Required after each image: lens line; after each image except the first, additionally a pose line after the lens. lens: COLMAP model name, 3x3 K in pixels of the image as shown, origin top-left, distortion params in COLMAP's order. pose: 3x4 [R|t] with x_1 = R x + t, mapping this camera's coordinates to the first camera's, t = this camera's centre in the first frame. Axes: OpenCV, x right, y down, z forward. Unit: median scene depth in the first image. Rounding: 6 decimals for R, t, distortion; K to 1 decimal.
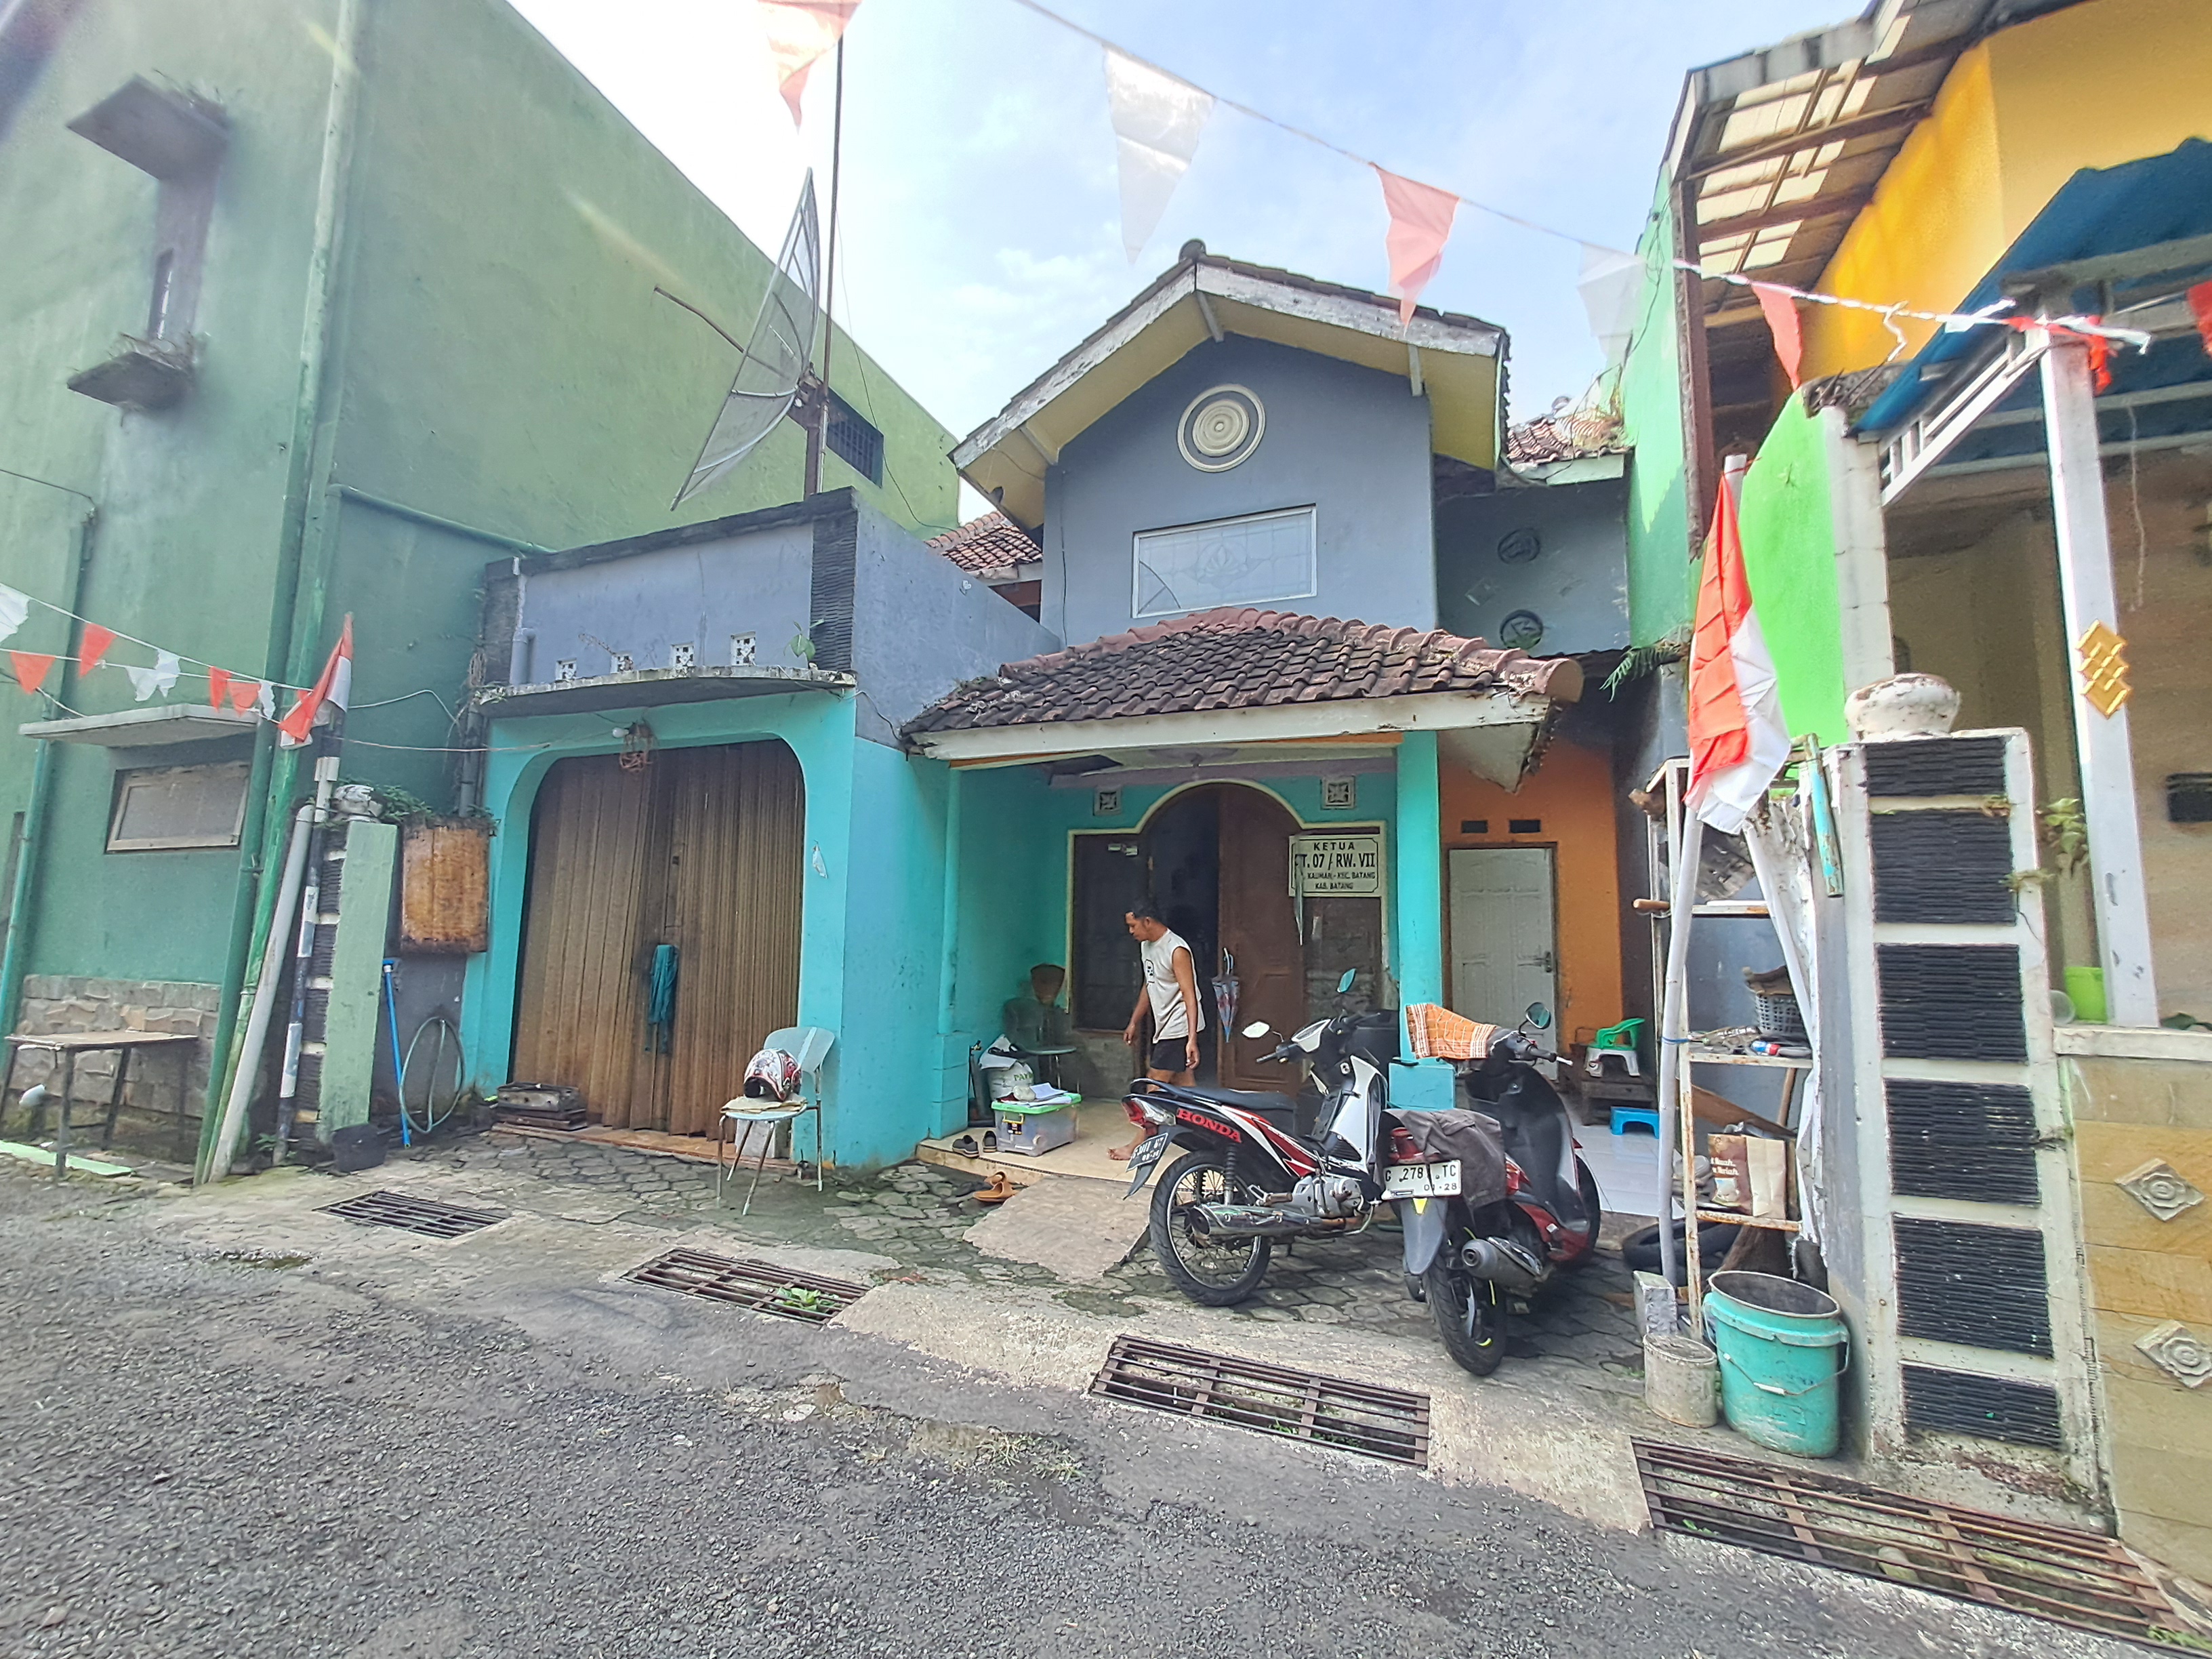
lens RADIAL K [[895.3, 0, 1121.2], [0, 895.3, 841.9], [0, 0, 1]] dist [-0.005643, 0.003525]
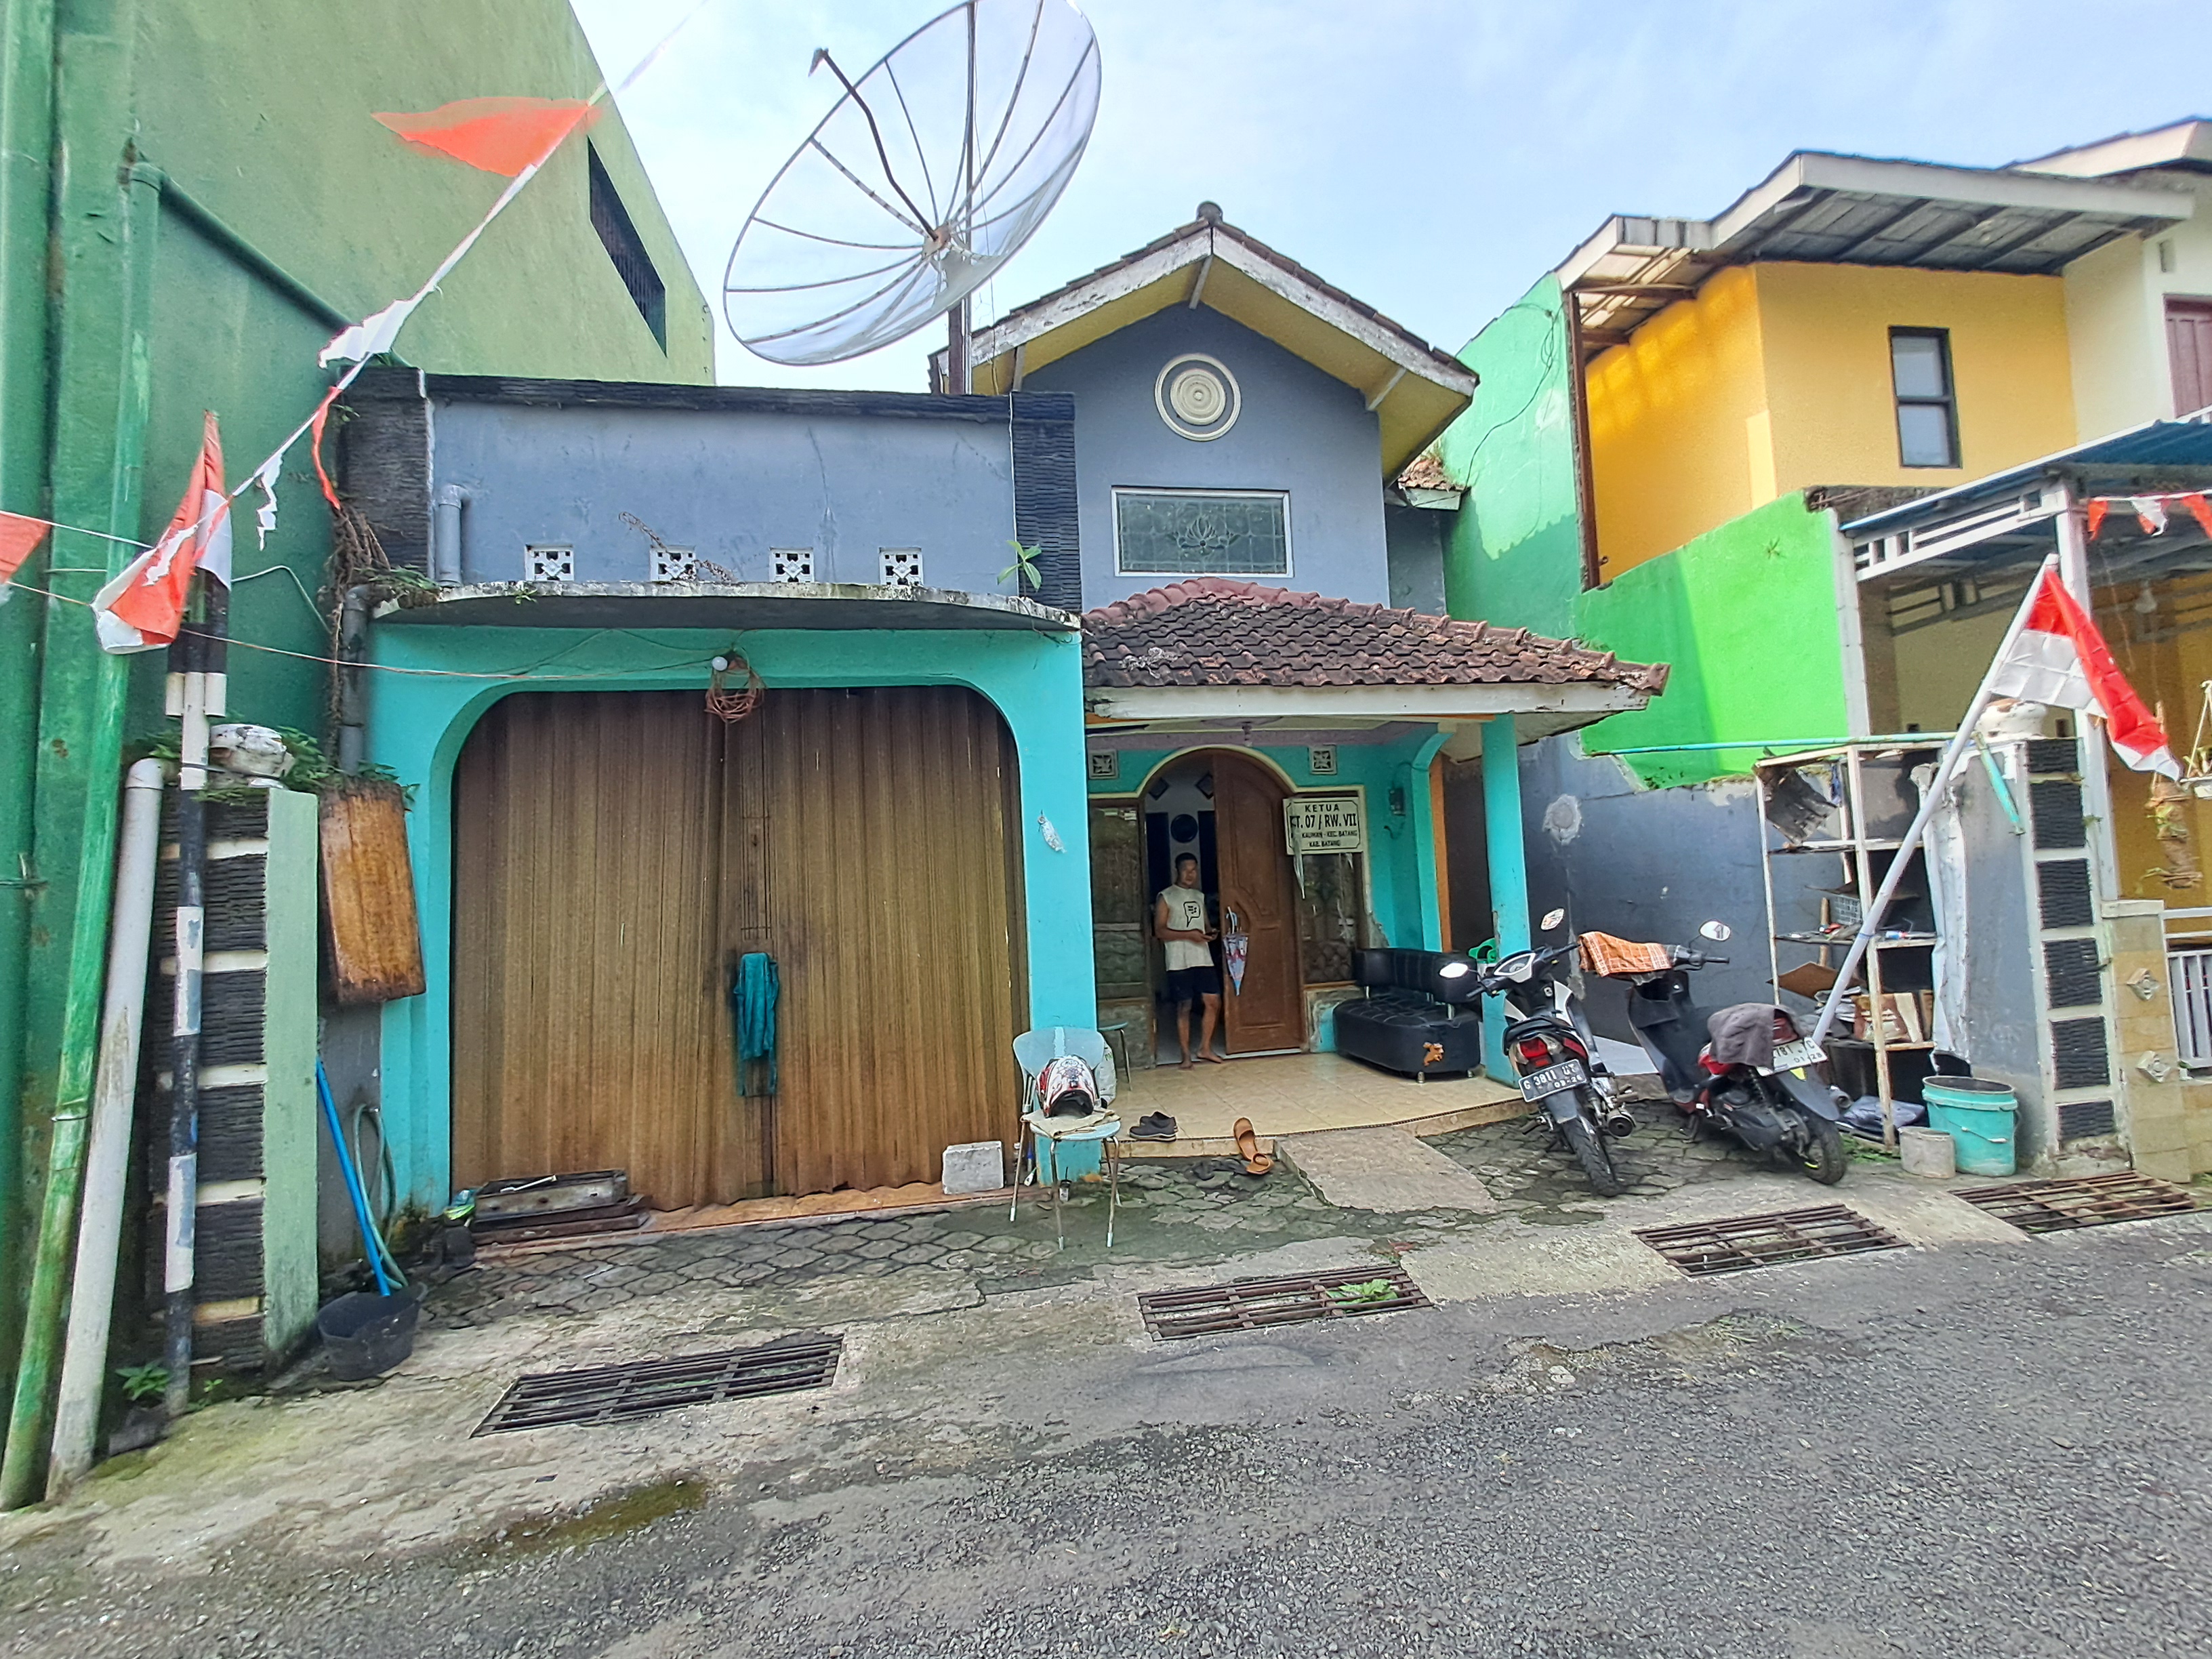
lens RADIAL K [[895.3, 0, 1121.2], [0, 895.3, 841.9], [0, 0, 1]] dist [-0.005643, 0.003525]
pose [[0.852011, -0.033853, 0.522429, -0.705113], [0.011396, 0.998870, 0.046141, -0.009131], [-0.523400, -0.033359, 0.851434, 0.229383]]
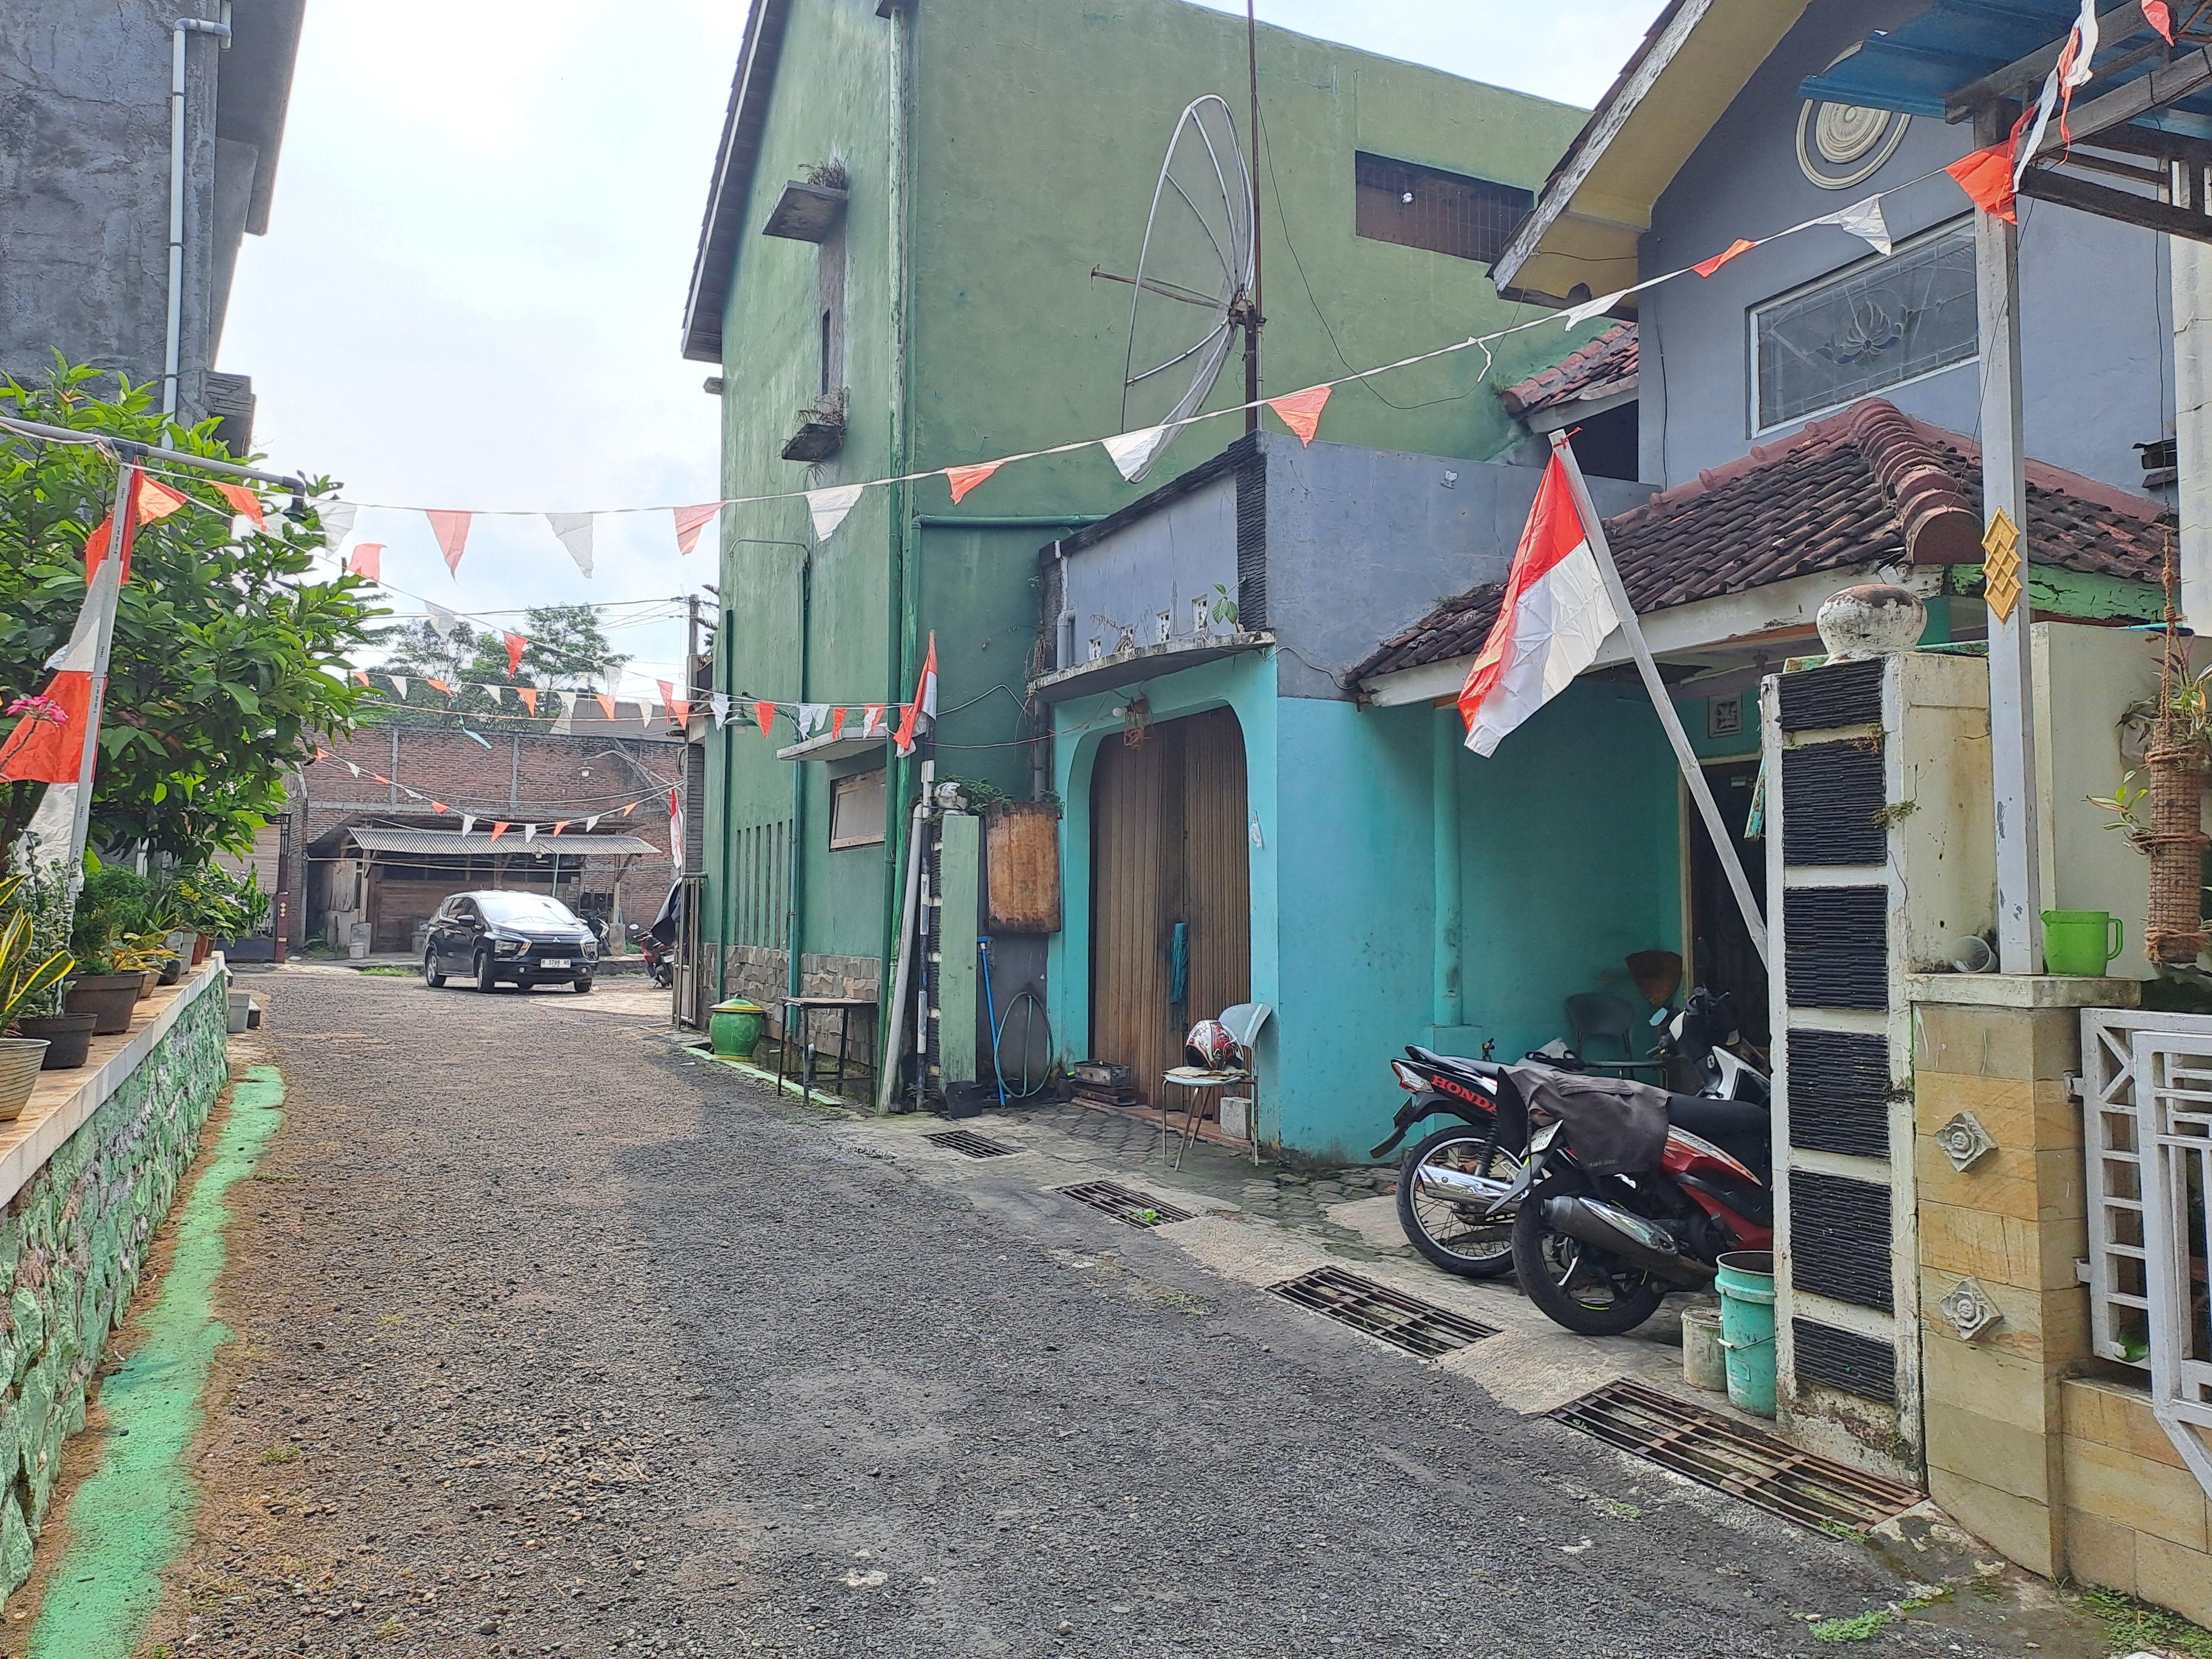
lens RADIAL K [[1652.0, 0, 1106.0], [0, 1652.0, 829.5], [0, 0, 1]] dist [0.147630, -0.234330]
pose [[0.716612, -0.048889, -0.695757, 0.757738], [0.077412, 0.996952, 0.009679, -0.010304], [0.693163, -0.060795, 0.718212, -0.374733]]
